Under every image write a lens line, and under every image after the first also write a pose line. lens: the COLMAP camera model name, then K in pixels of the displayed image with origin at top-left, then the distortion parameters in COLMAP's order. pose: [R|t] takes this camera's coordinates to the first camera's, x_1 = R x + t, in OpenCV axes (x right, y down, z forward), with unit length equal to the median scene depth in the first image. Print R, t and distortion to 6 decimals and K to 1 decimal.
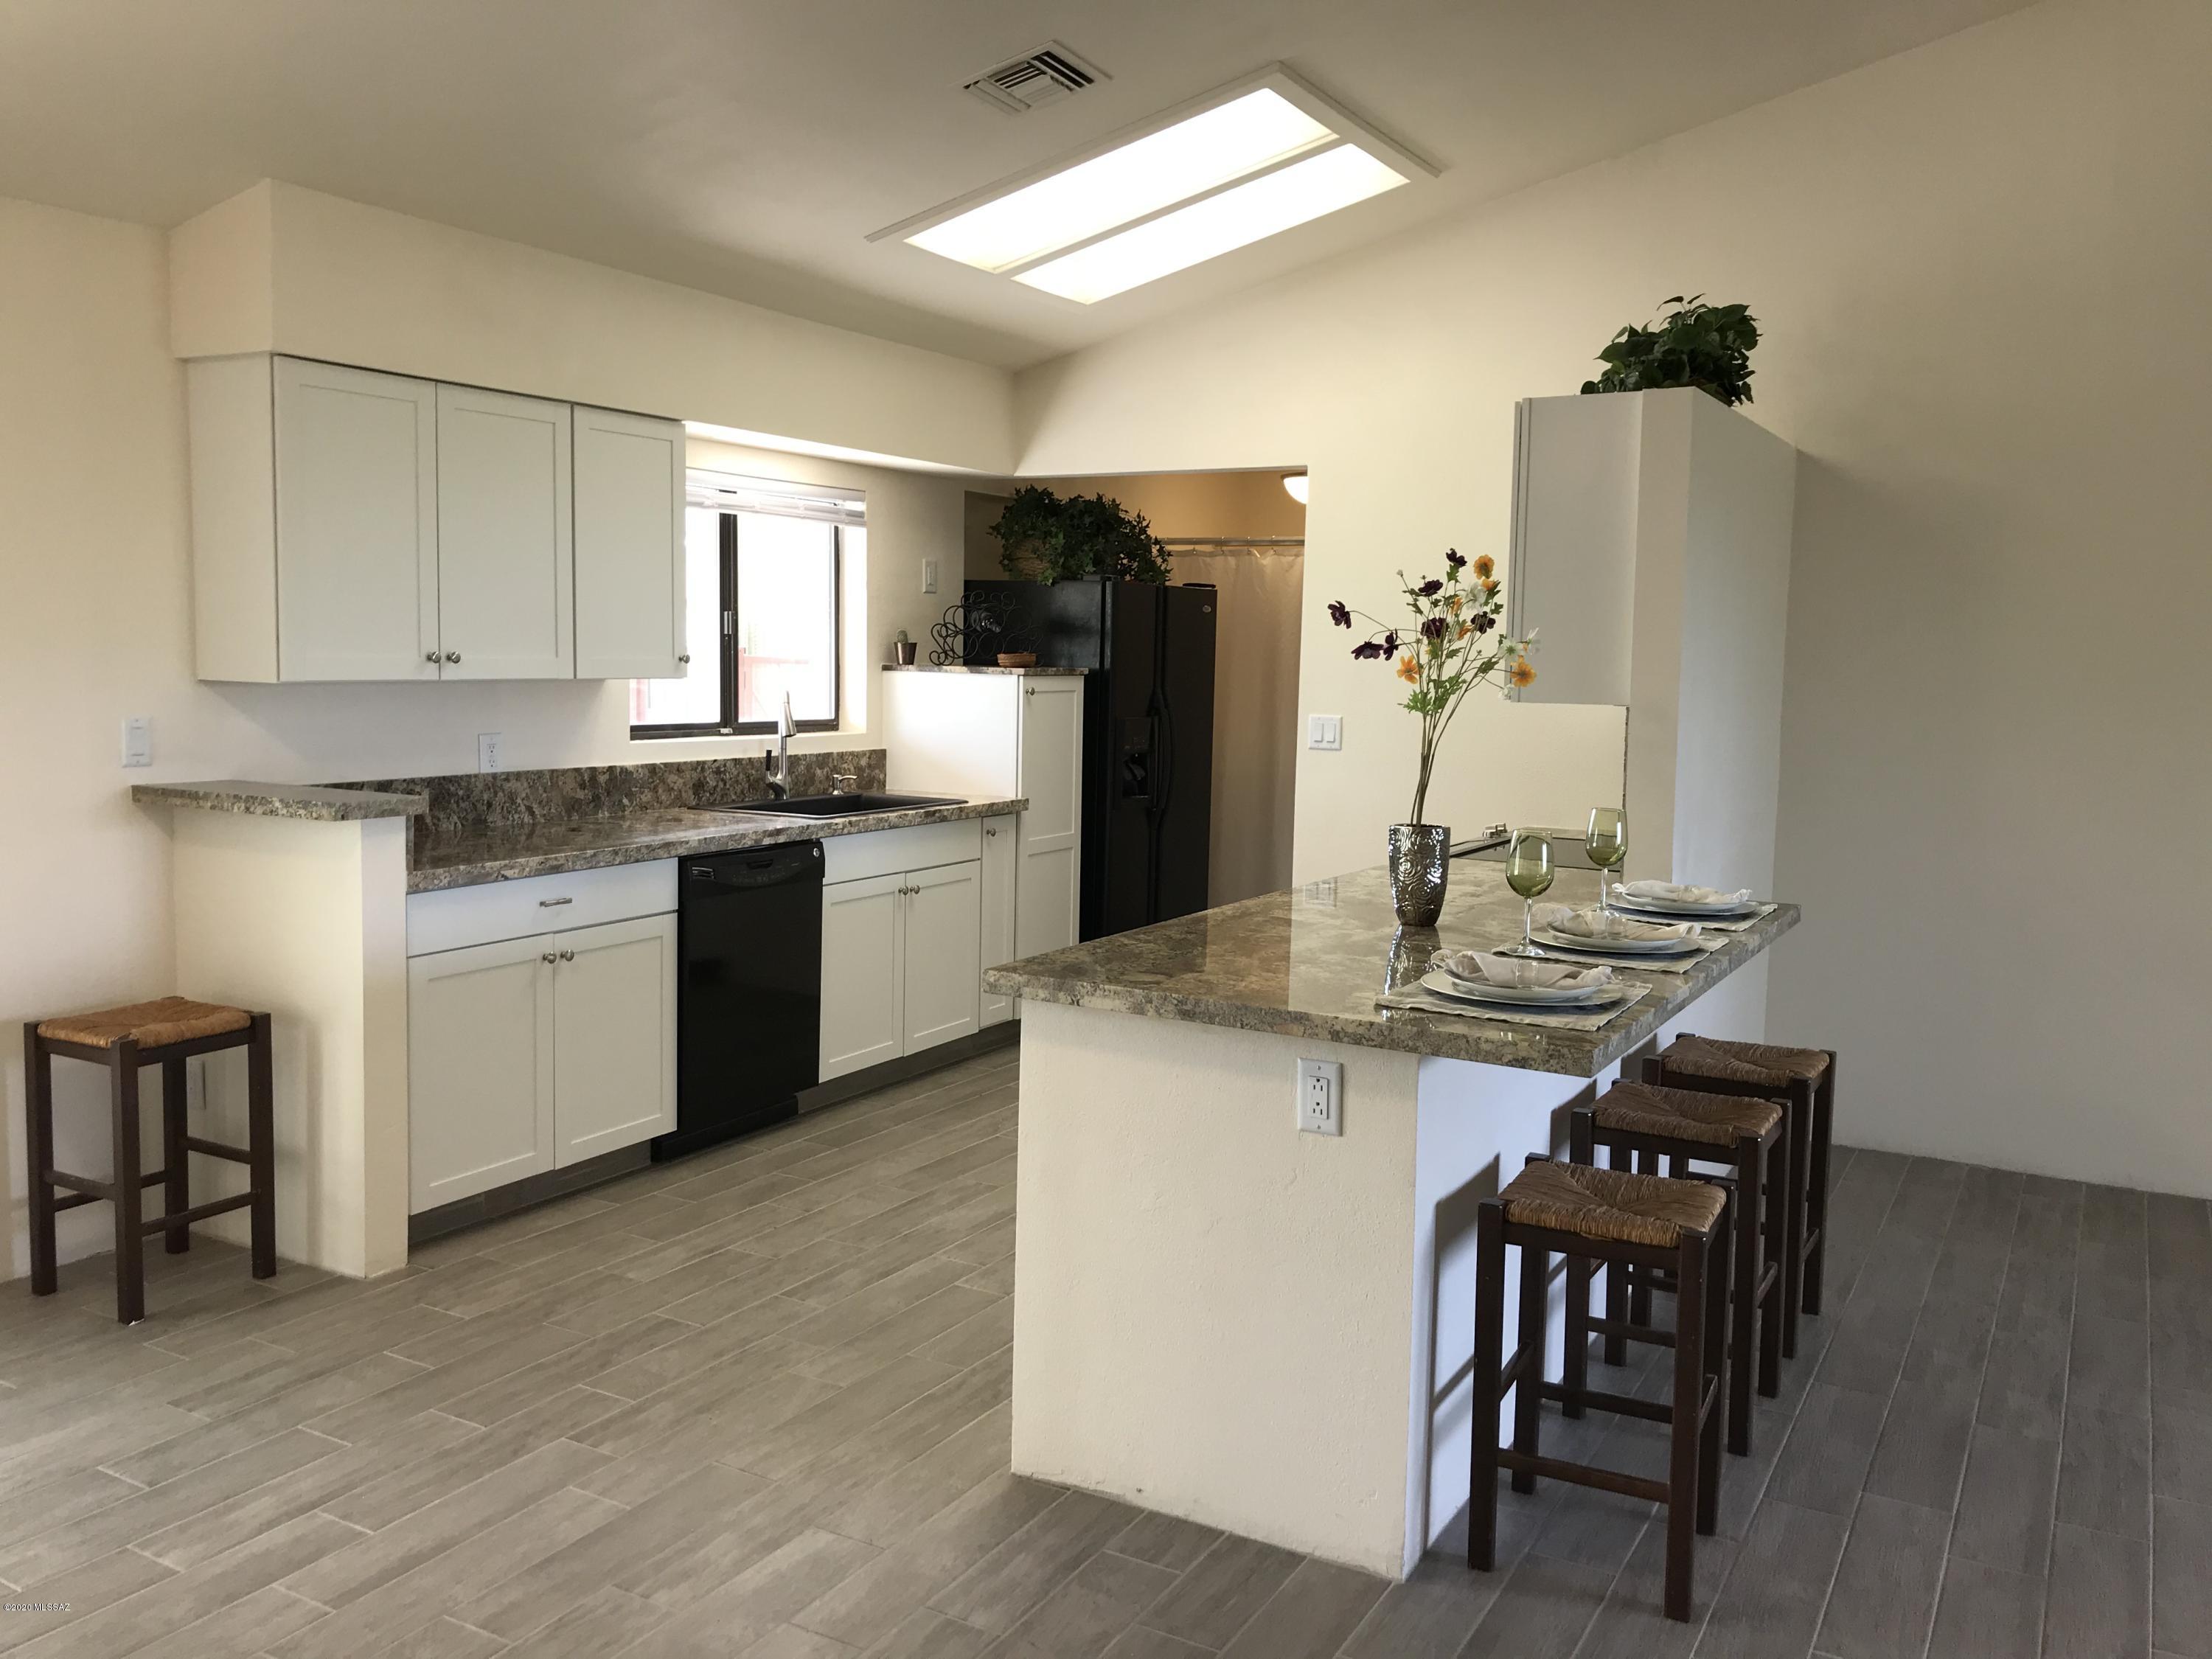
lens RADIAL K [[1809.3, 0, 1097.5], [0, 1809.3, 795.4], [0, 0, 1]] dist [0.035660, -0.010251]
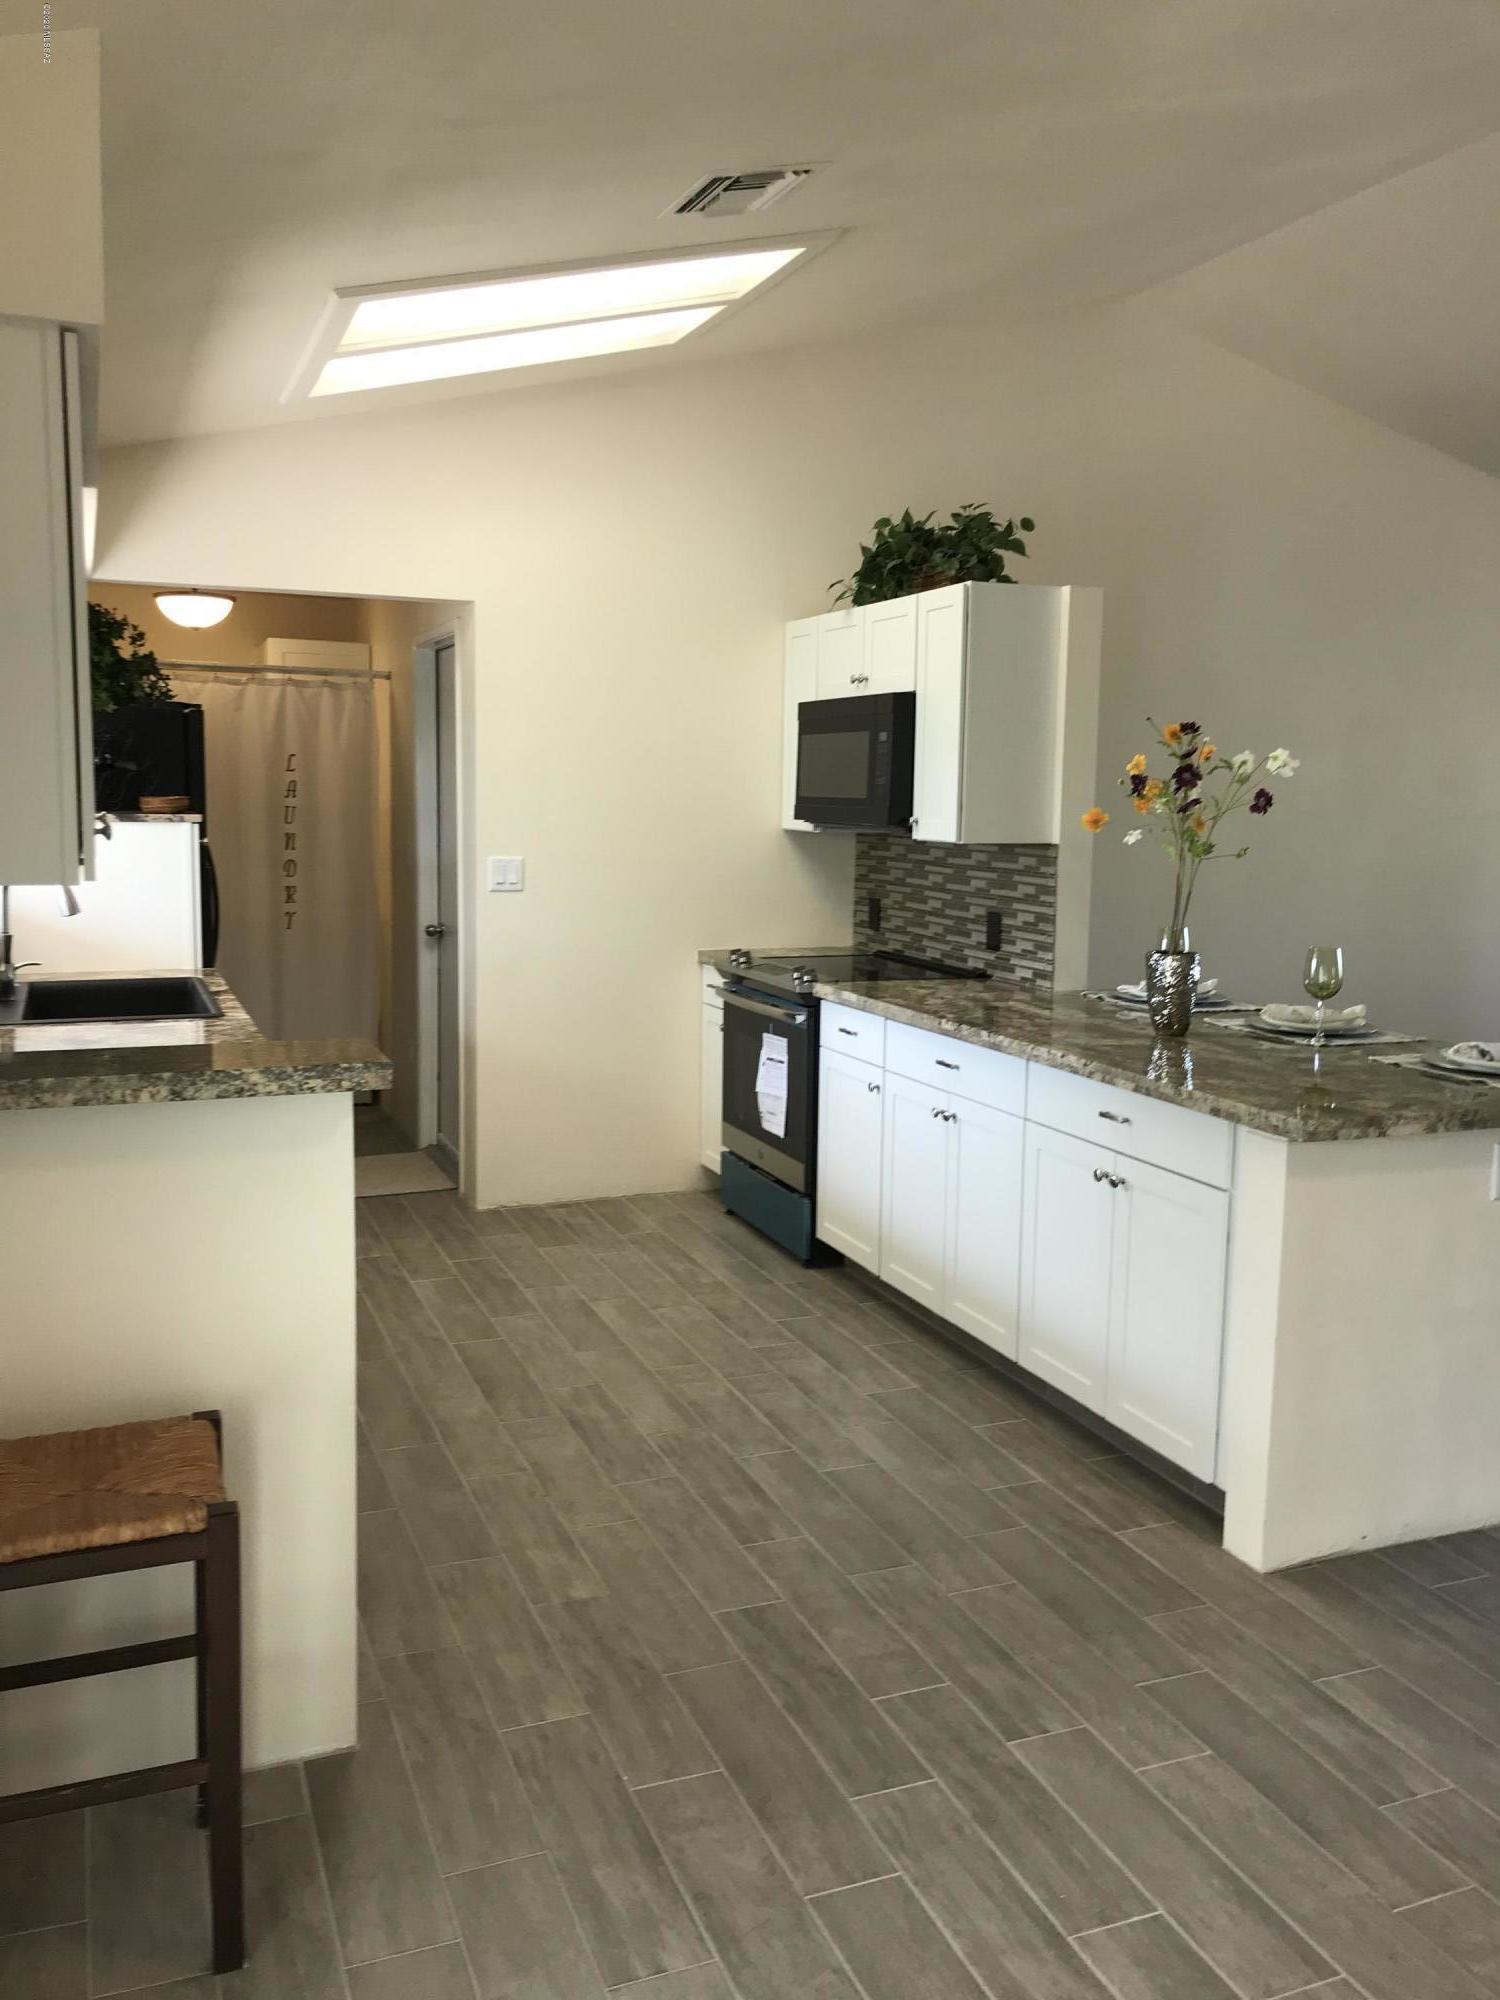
lens RADIAL K [[1635.9, 0, 767.2], [0, 1635.9, 998.6], [0, 0, 1]] dist [0.035660, -0.010251]
pose [[0.609891, -0.108131, 0.785074, -0.659738], [0.057875, 0.994080, 0.091958, -0.053984], [-0.790369, -0.010648, 0.612538, 0.431994]]
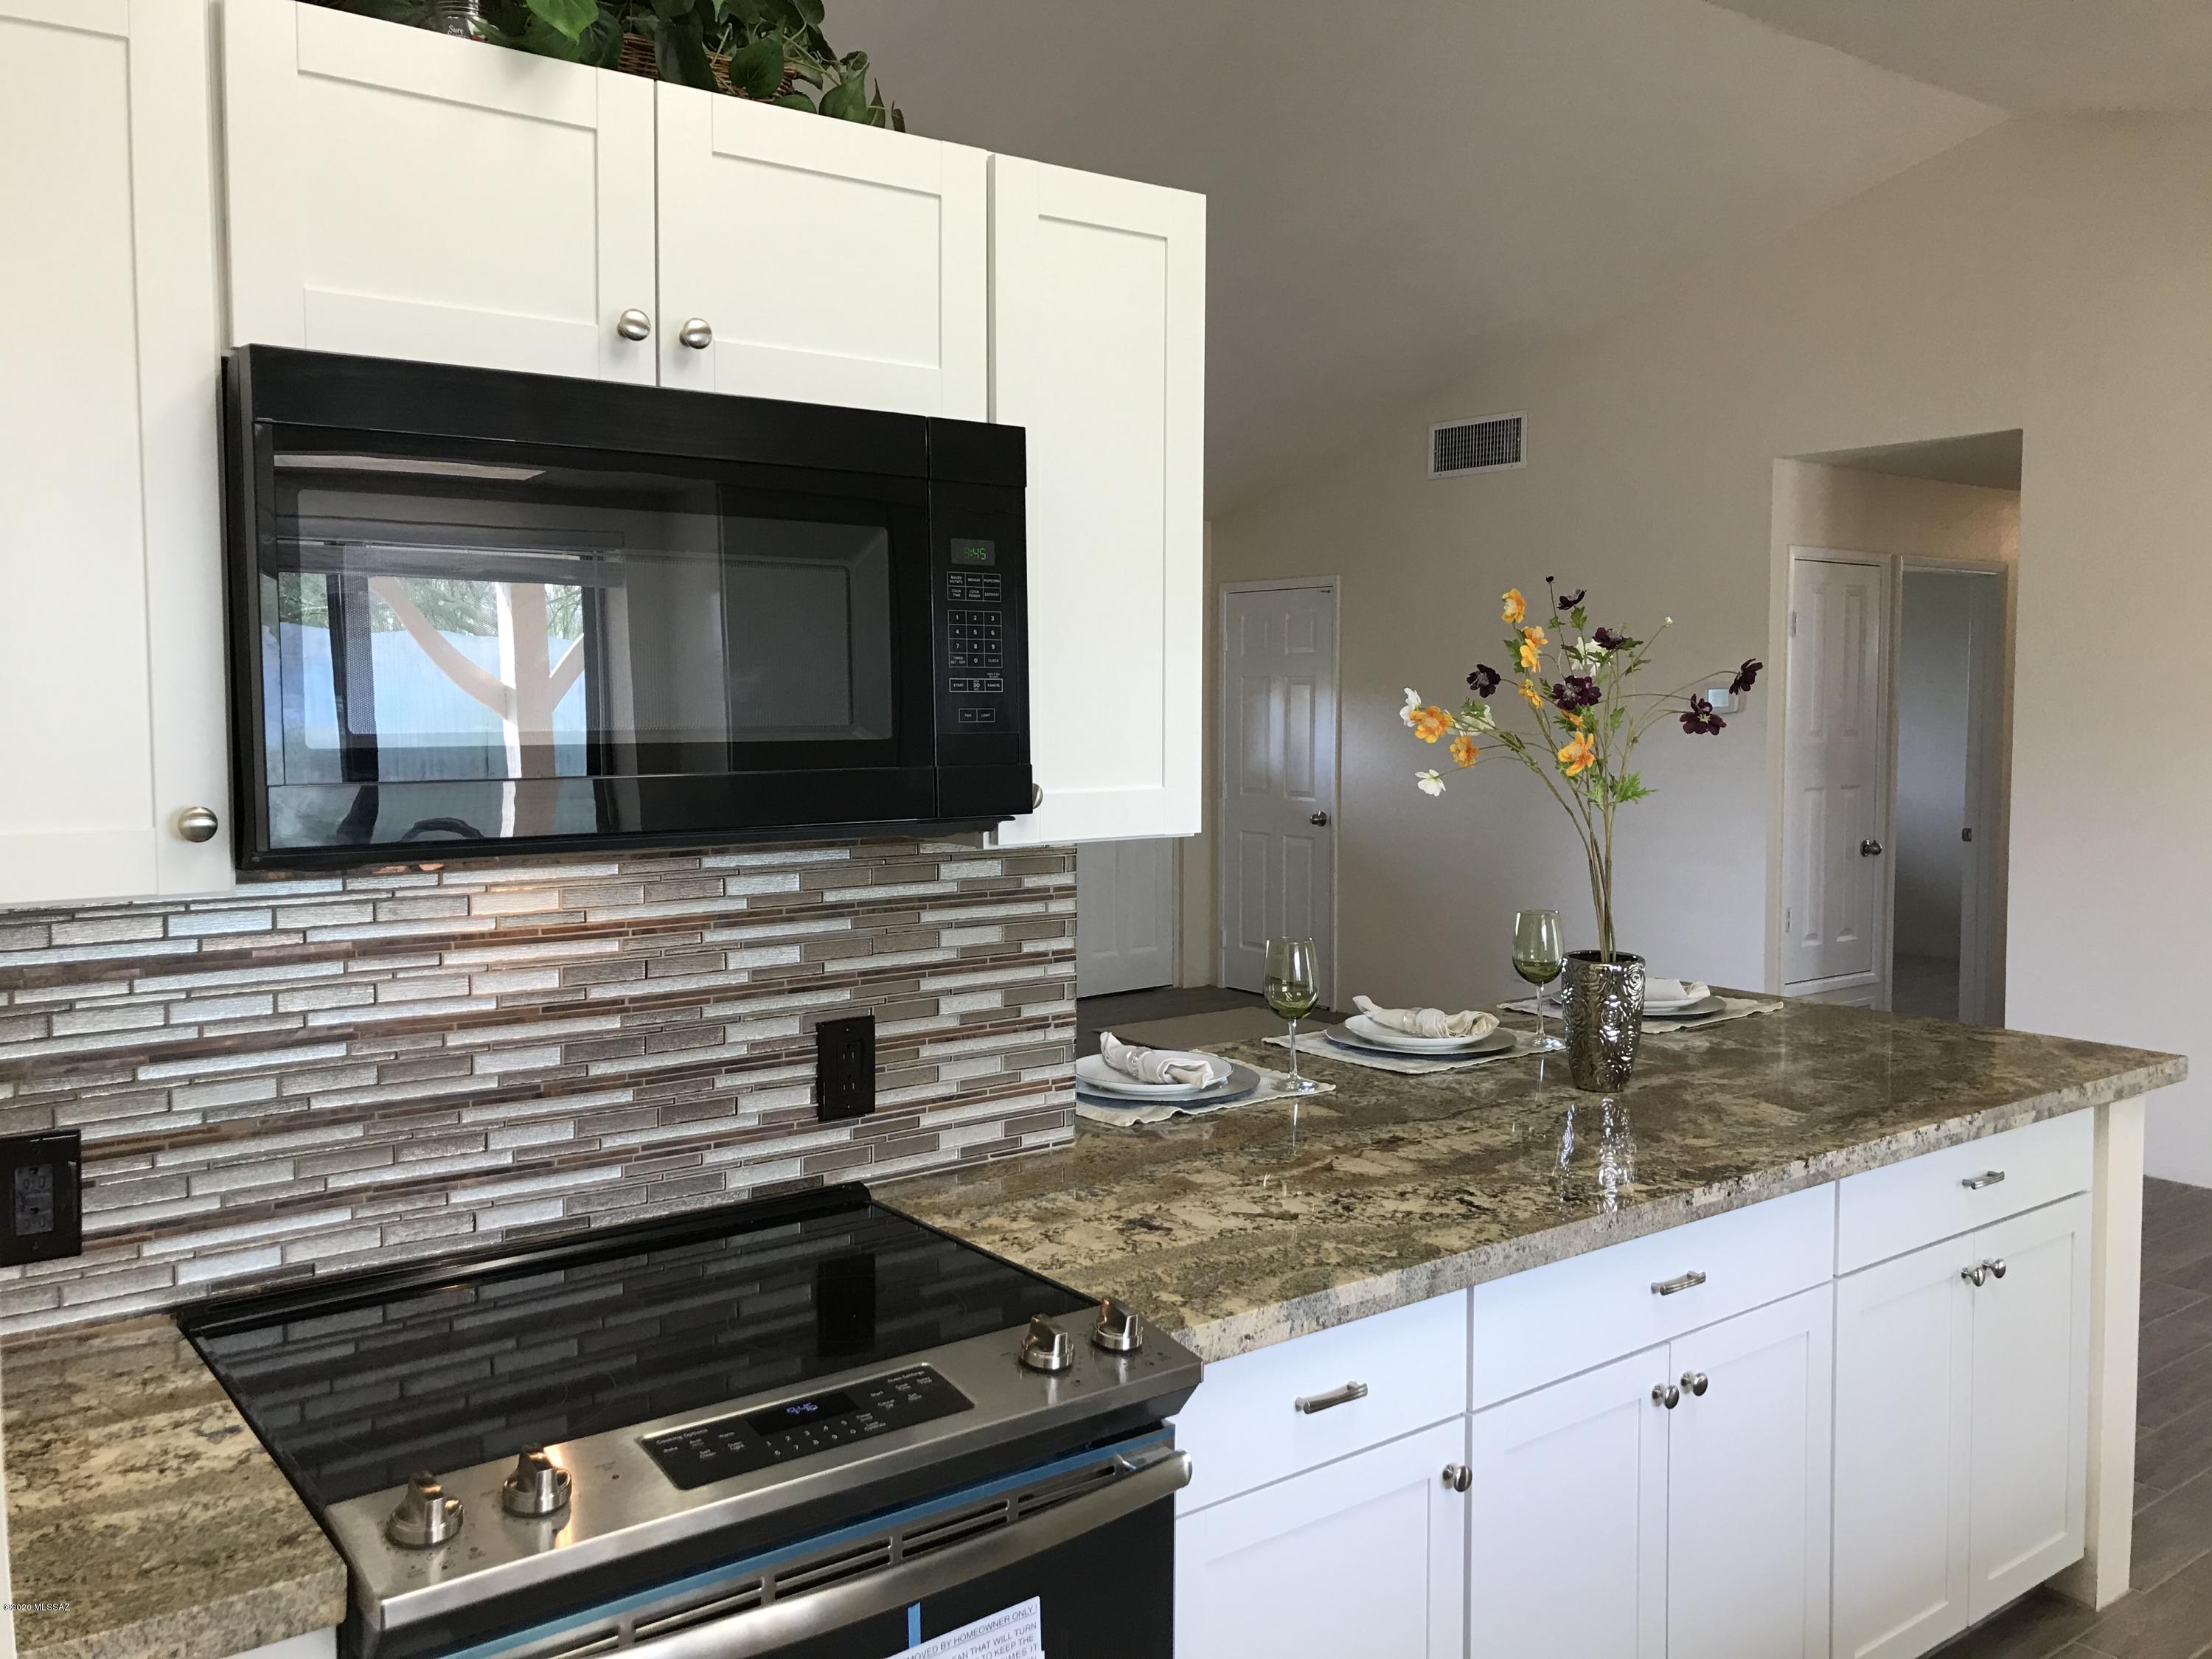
lens RADIAL K [[1809.3, 0, 1097.5], [0, 1809.3, 795.4], [0, 0, 1]] dist [0.035660, -0.010251]
pose [[-0.919530, -0.044795, 0.390459, 0.090780], [0.013657, 0.989242, 0.145652, -0.129120], [-0.392782, 0.139264, -0.909026, 1.414861]]
